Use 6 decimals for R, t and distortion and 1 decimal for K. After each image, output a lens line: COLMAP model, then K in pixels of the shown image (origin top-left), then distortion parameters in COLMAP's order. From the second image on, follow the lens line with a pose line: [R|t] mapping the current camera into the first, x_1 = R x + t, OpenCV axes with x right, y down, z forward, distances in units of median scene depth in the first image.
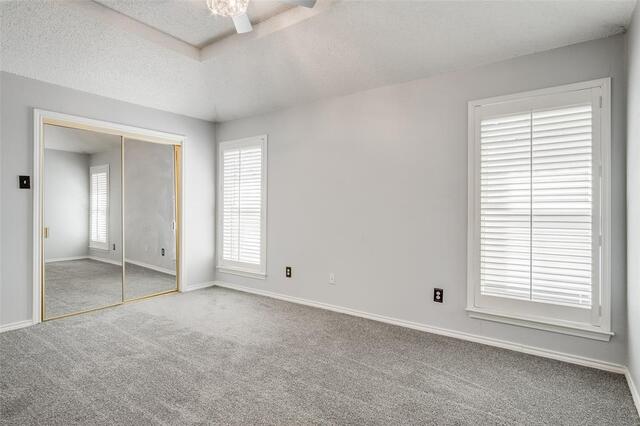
lens RADIAL K [[344.9, 0, 323.0], [0, 344.9, 208.7], [0, 0, 1]] dist [-0.004621, -0.001345]
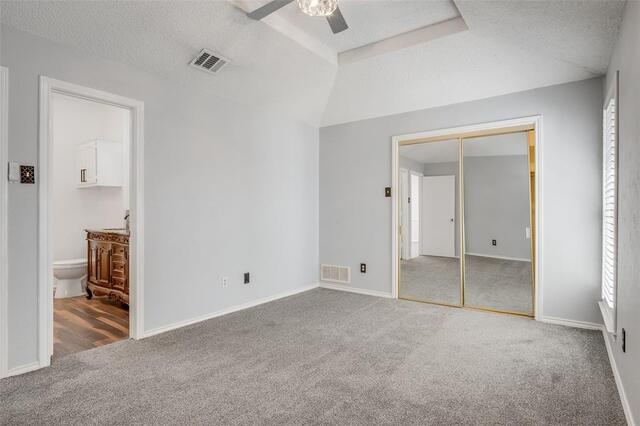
lens RADIAL K [[344.9, 0, 317.8], [0, 344.9, 214.0], [0, 0, 1]] dist [-0.004621, -0.001345]
pose [[-0.017072, 0.005425, -0.999840, 0.527274], [-0.000825, 0.999985, 0.005440, 0.003227], [0.999854, 0.000918, -0.017067, 0.770279]]
